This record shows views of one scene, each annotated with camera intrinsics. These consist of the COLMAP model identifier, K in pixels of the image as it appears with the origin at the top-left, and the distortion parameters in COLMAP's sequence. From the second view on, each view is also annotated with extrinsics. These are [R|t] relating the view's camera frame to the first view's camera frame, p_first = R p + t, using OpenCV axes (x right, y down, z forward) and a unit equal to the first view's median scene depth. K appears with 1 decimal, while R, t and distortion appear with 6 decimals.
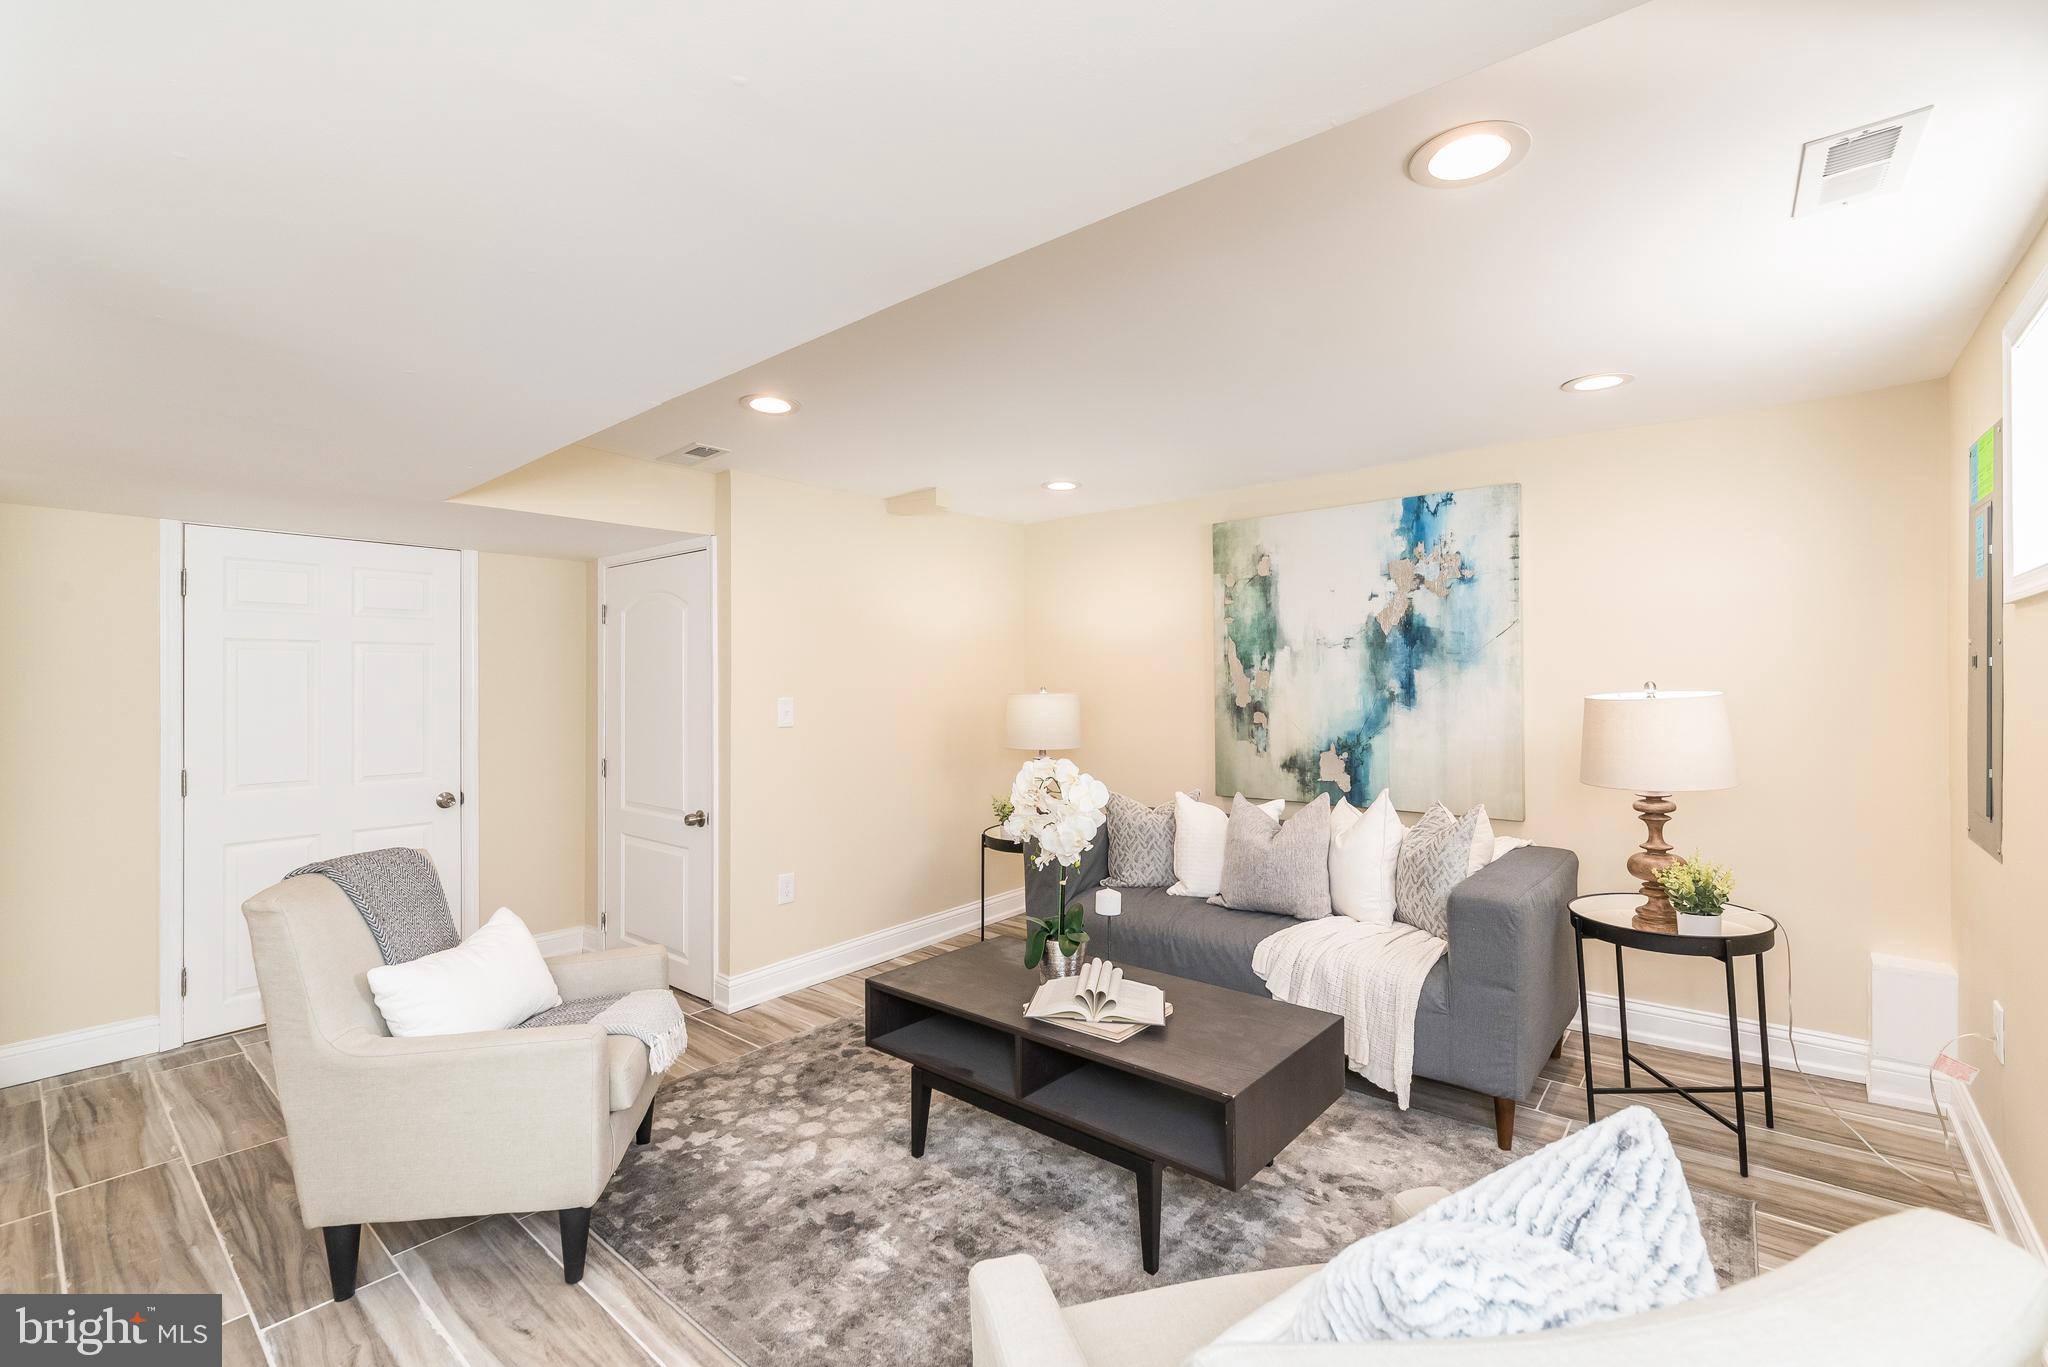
lens RADIAL K [[880.7, 0, 1030.7], [0, 880.7, 676.3], [0, 0, 1]] dist [-0.002012, -0.000036]
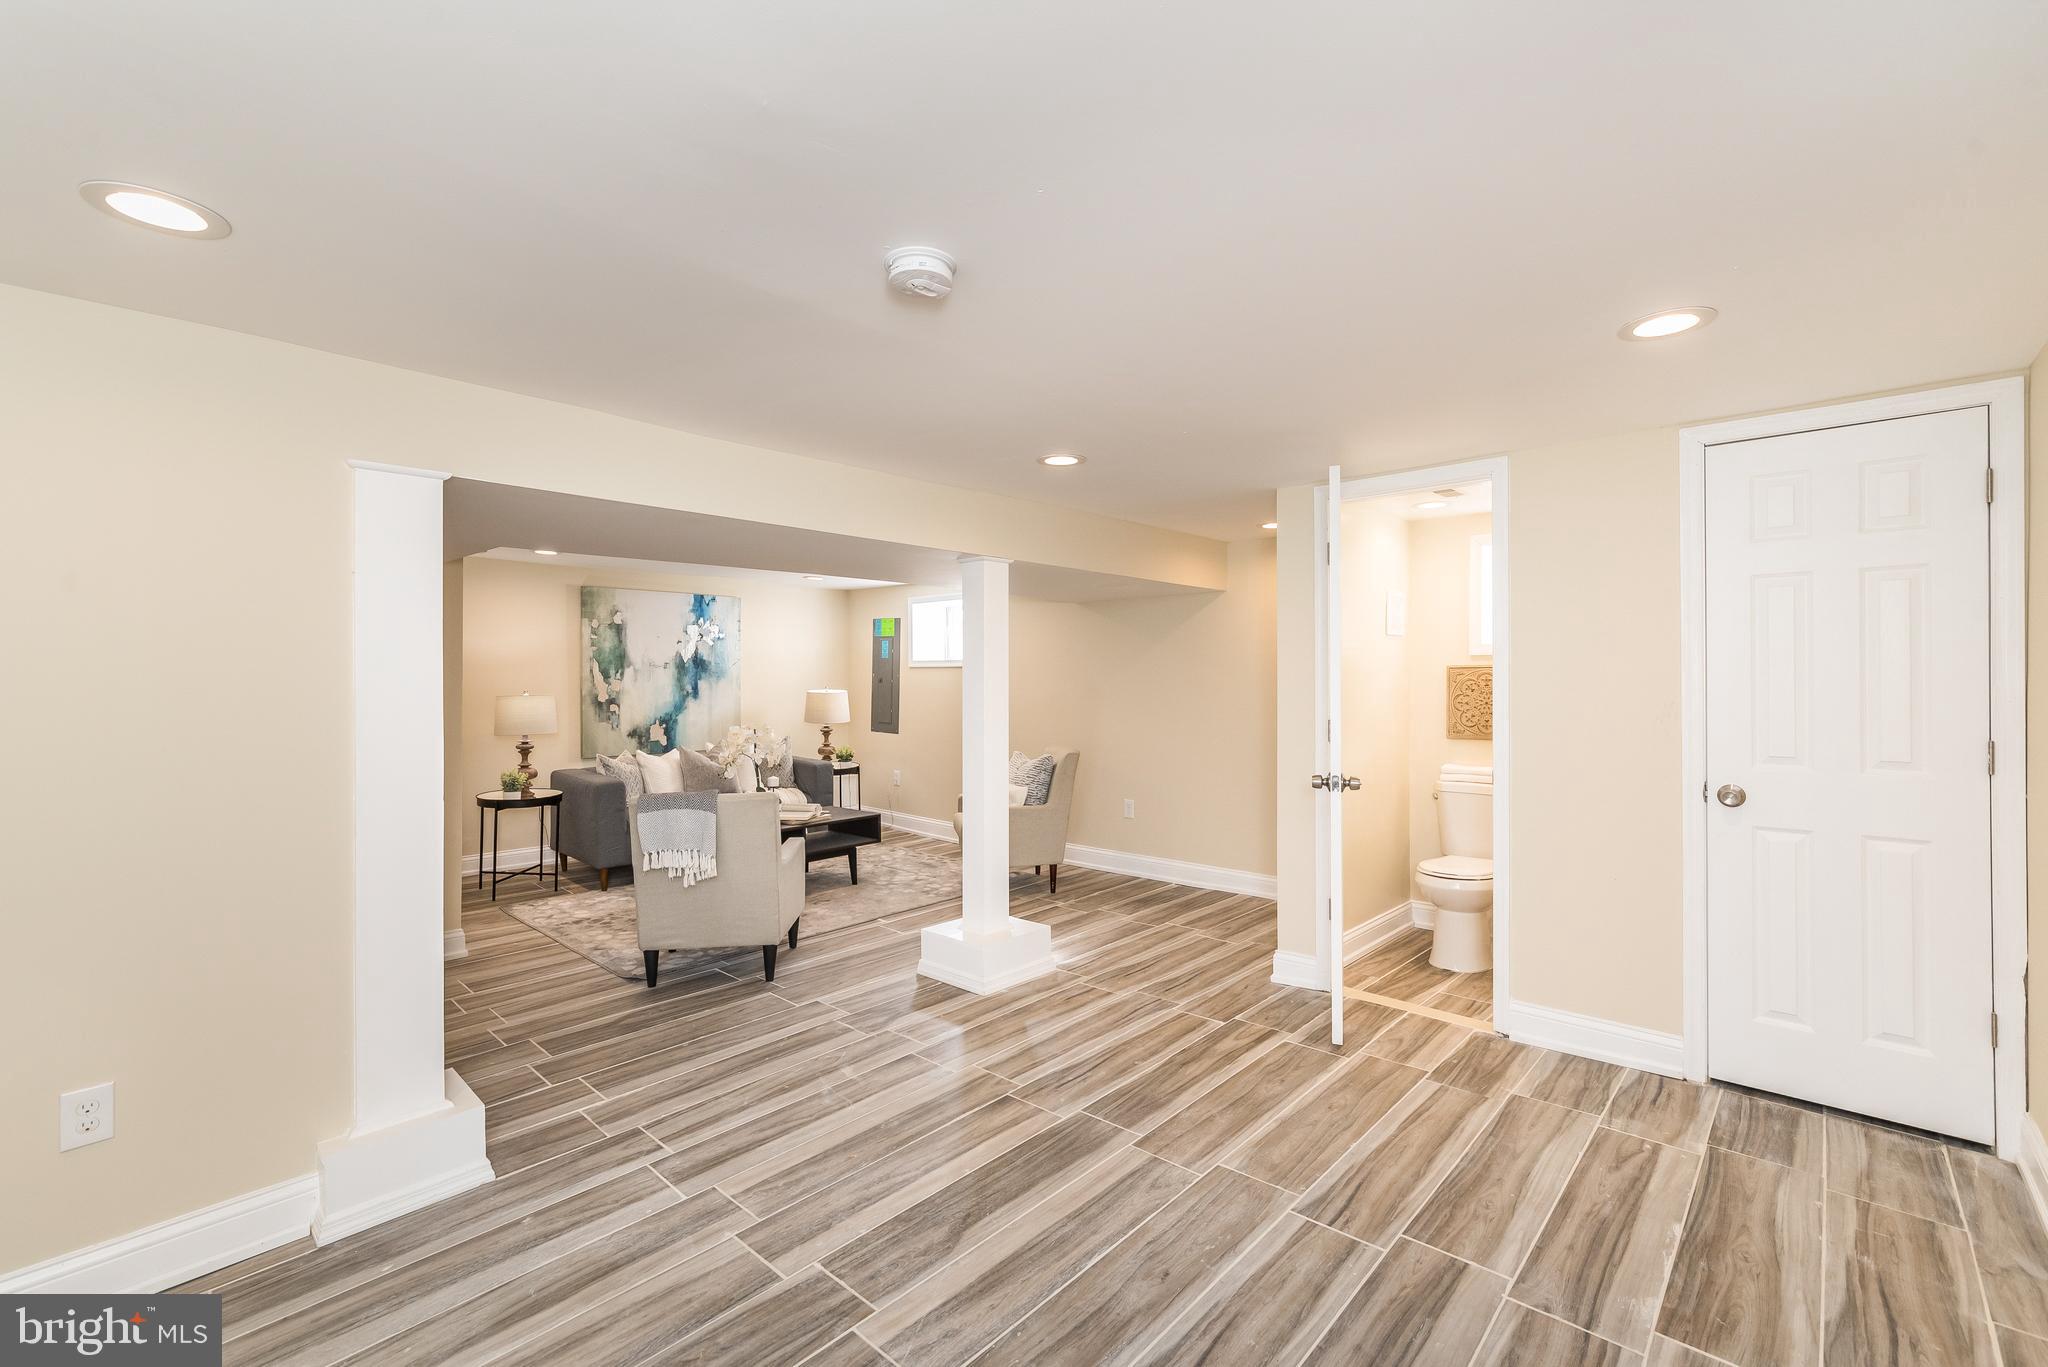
lens RADIAL K [[865.9, 0, 1036.0], [0, 865.9, 680.6], [0, 0, 1]] dist [-0.001893, 0.000095]
pose [[0.034349, 0.003243, 0.999405, -1.465346], [-0.007073, 0.999970, -0.003002, -0.006003], [-0.999385, -0.006966, 0.034371, 0.151857]]
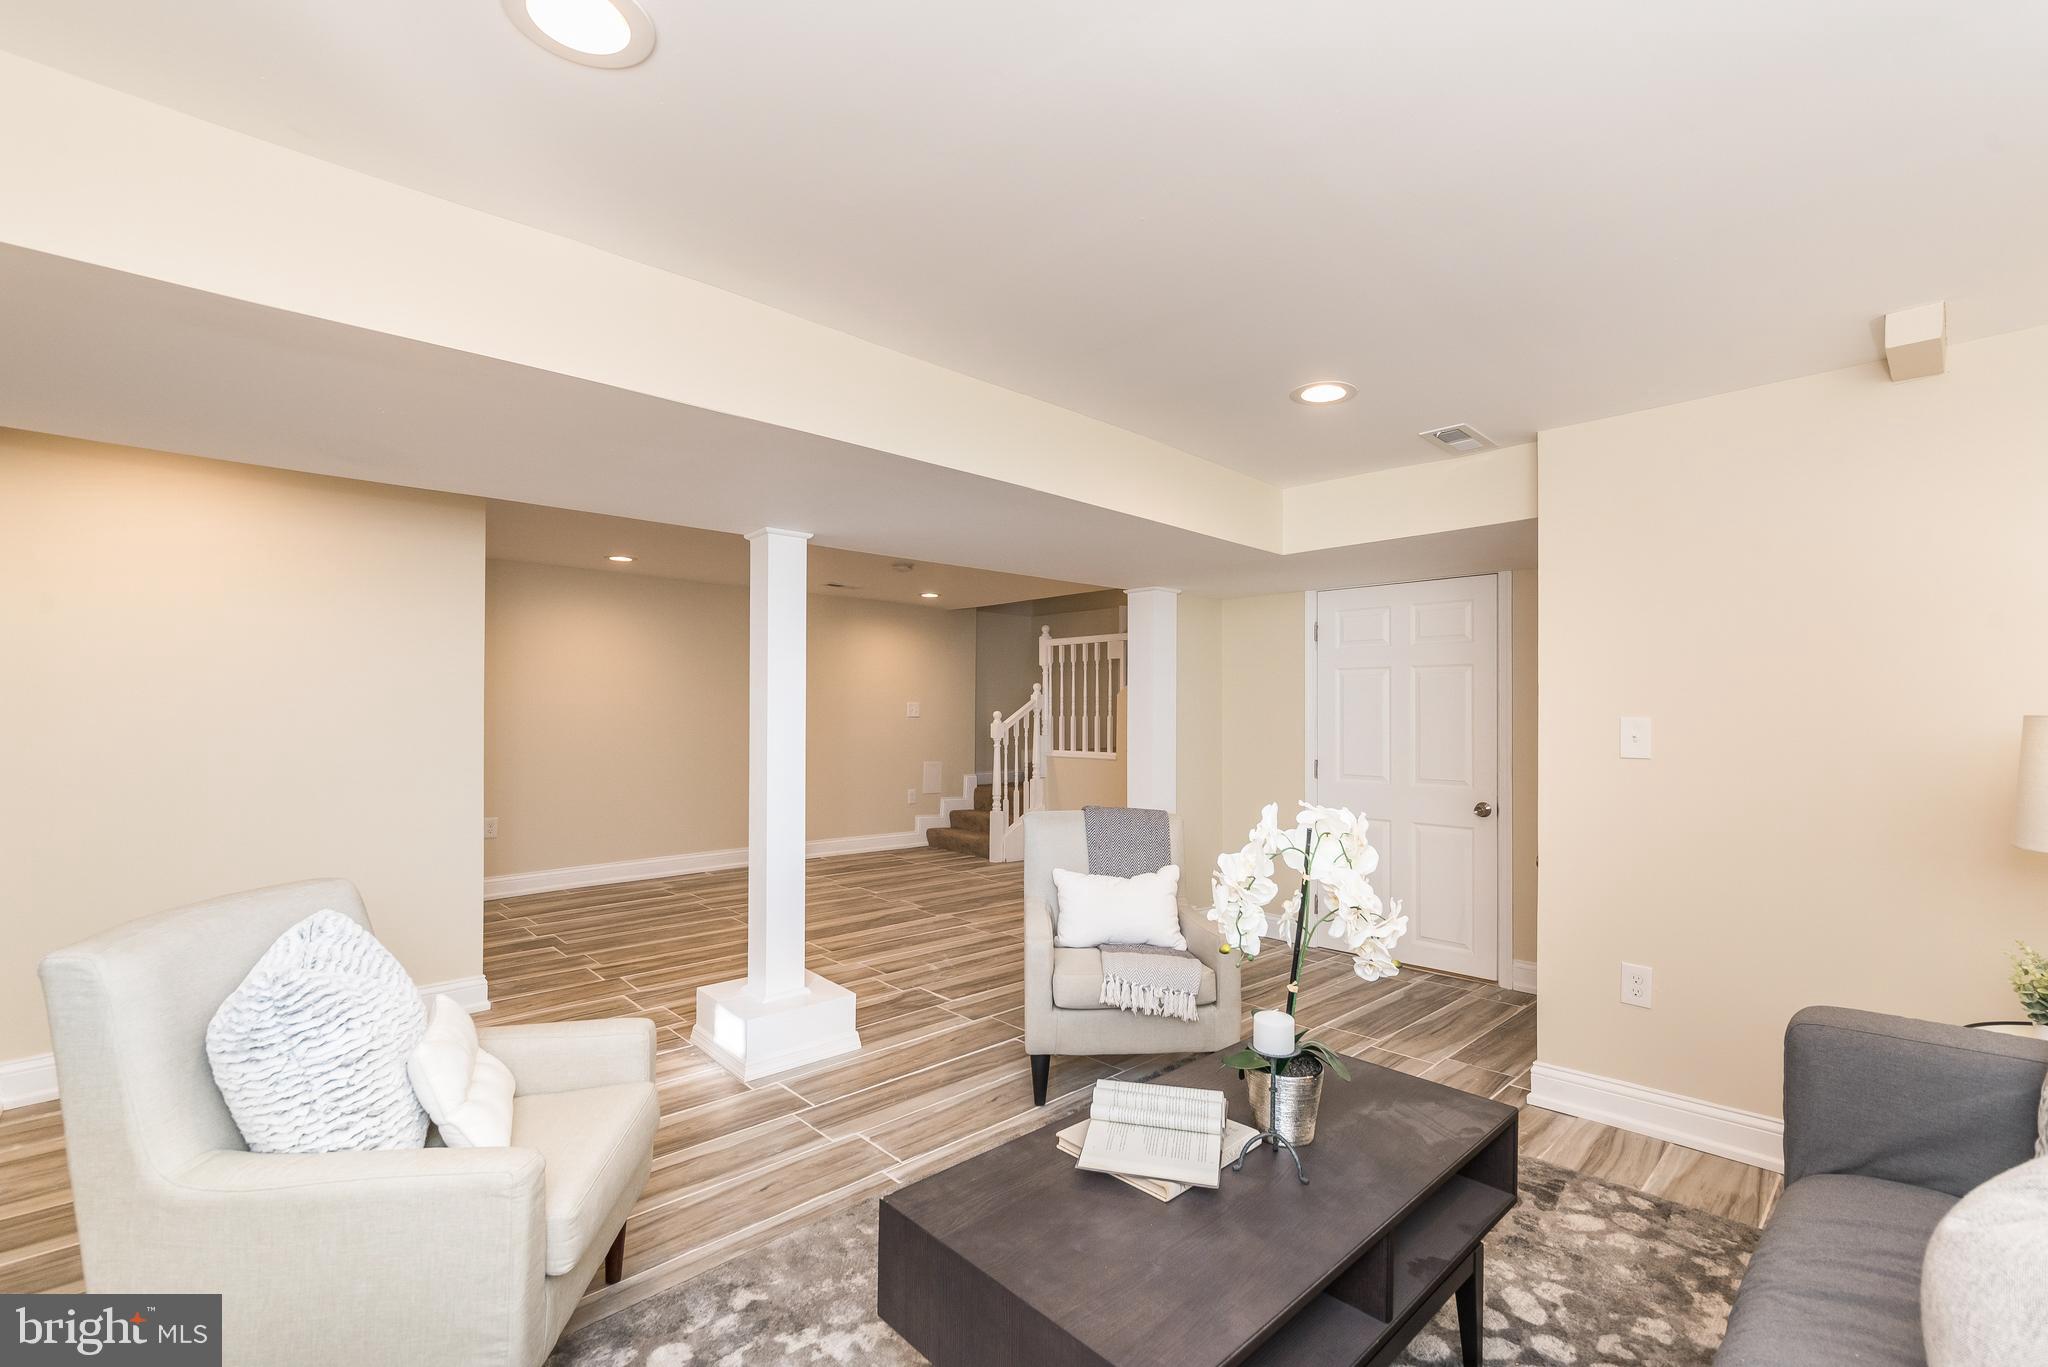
lens RADIAL K [[902.0, 0, 1024.0], [0, 902.0, 683.5], [0, 0, 1]] dist [-0.029745, 0.000060]
pose [[-0.107633, -0.025221, -0.993871, 0.519174], [0.001800, 0.999672, -0.025563, 0.015304], [0.994189, -0.004540, -0.107552, 0.602088]]
